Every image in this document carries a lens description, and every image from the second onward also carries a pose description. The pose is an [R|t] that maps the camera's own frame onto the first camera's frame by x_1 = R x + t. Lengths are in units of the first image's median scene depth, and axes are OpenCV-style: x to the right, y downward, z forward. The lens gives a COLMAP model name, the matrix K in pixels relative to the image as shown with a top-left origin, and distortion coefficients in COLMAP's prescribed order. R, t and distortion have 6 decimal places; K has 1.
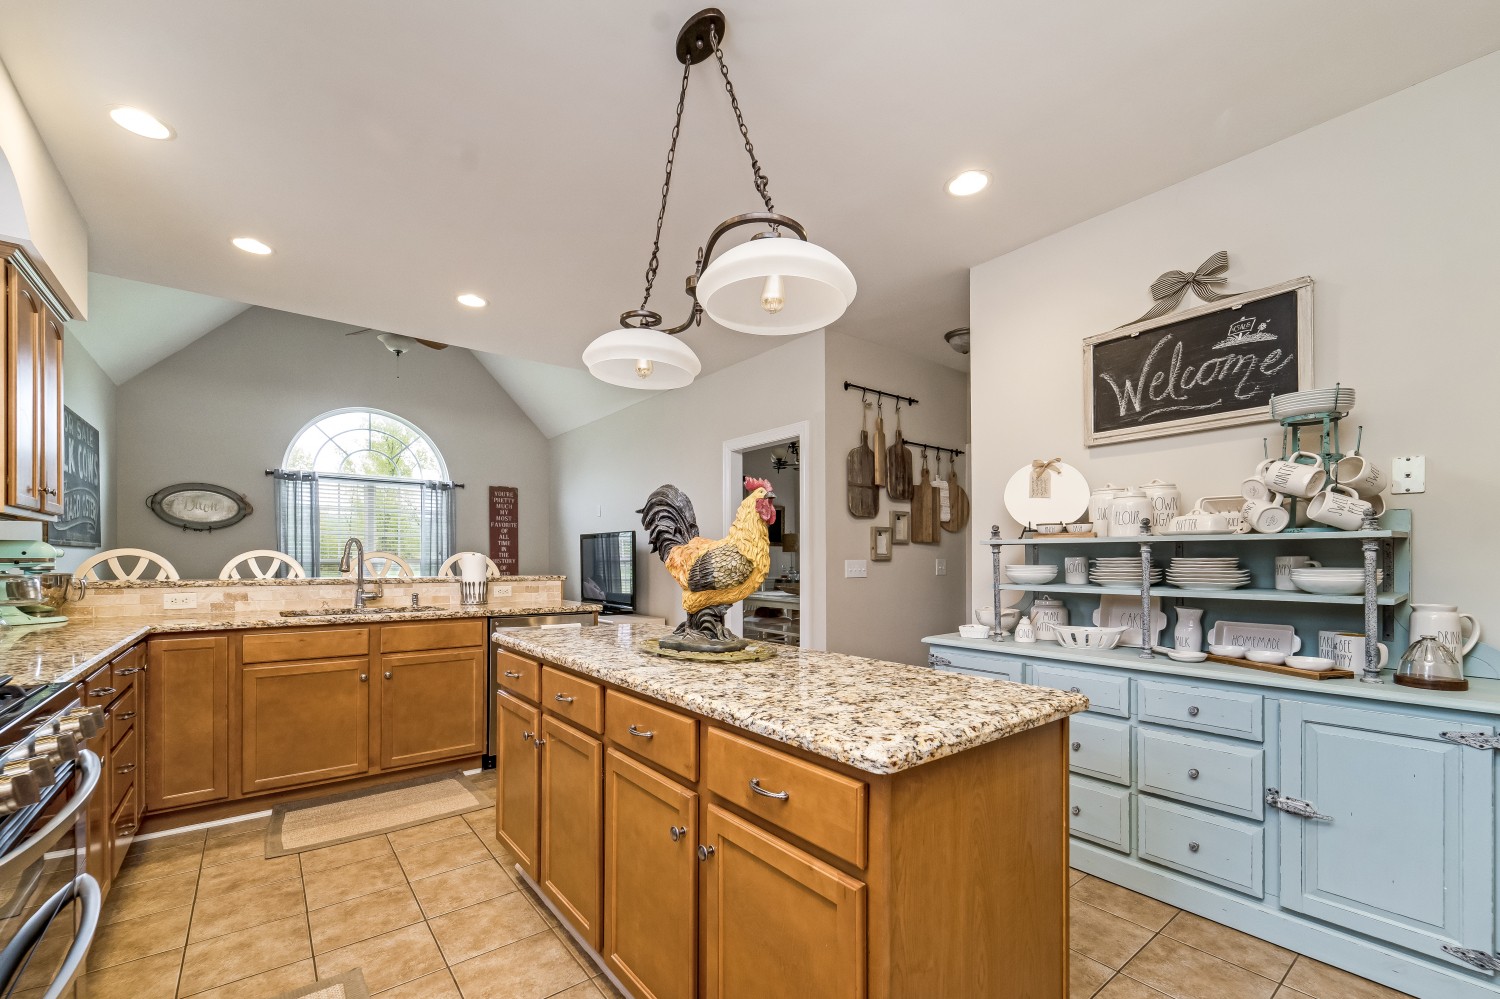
lens RADIAL K [[622.5, 0, 747.8], [0, 622.5, 560.7], [0, 0, 1]] dist [0.000243, 0.000079]
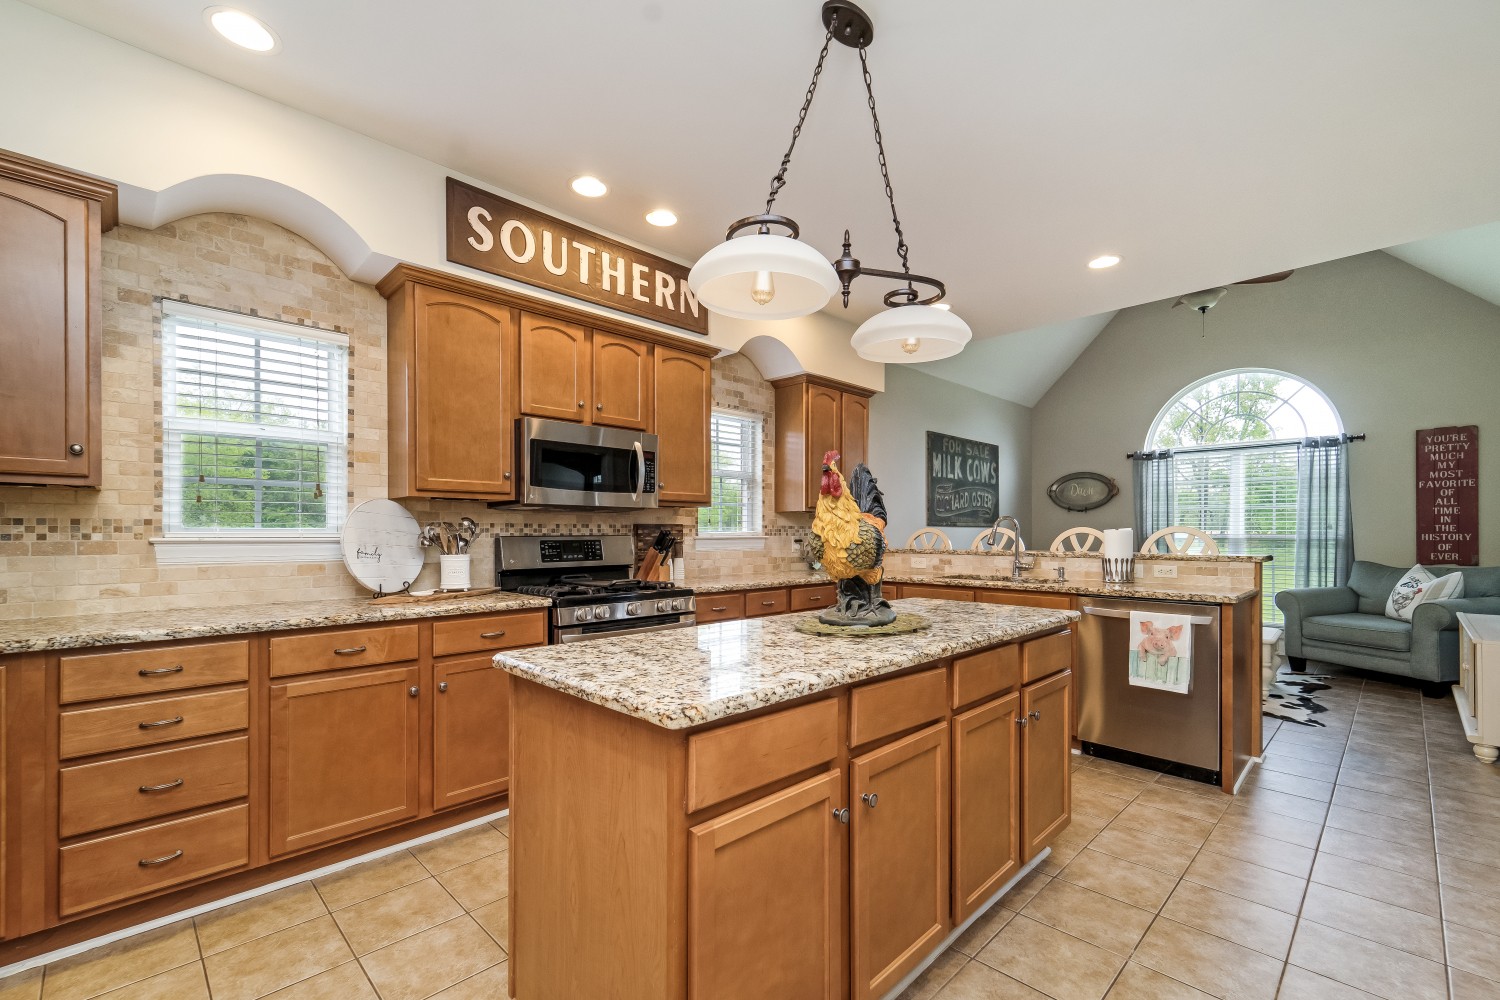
lens RADIAL K [[635.2, 0, 742.5], [0, 635.2, 534.1], [0, 0, 1]] dist [0.001970, 0.000272]
pose [[0.099889, -0.001844, -0.994997, 0.279013], [-0.001917, 0.999996, -0.002045, 0.000072], [0.994997, 0.002111, 0.099885, 0.212398]]
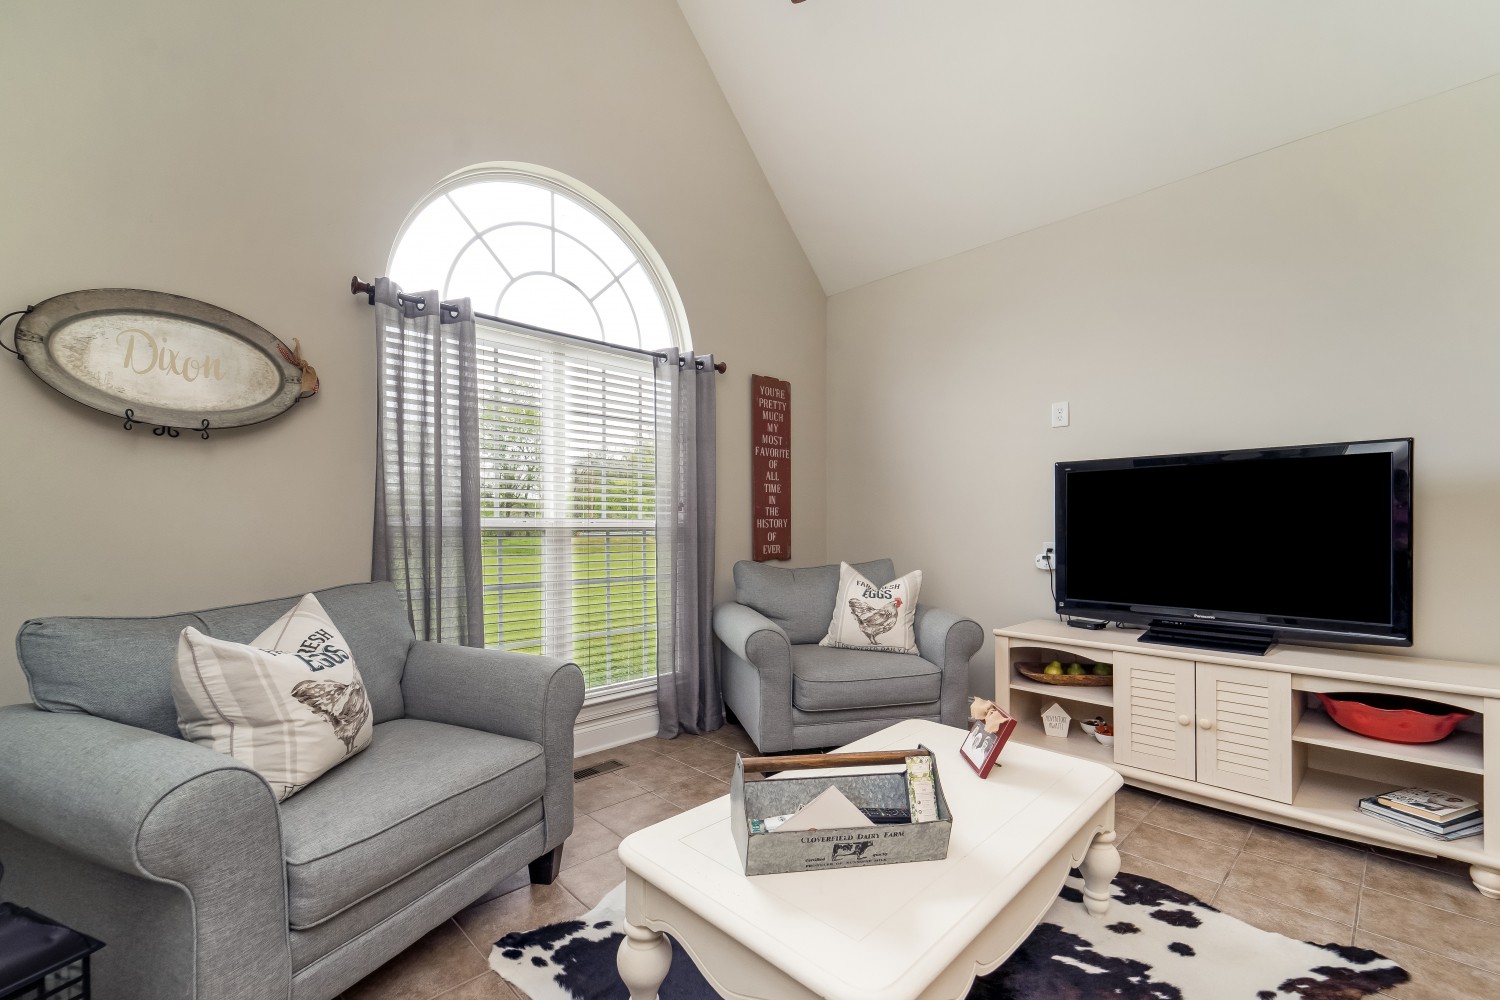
lens RADIAL K [[635.2, 0, 742.5], [0, 635.2, 534.1], [0, 0, 1]] dist [0.001970, 0.000272]
pose [[0.995524, -0.006997, 0.094244, -0.586498], [0.005796, 0.999899, 0.013006, 0.002902], [-0.094326, -0.012401, 0.995464, 0.606099]]
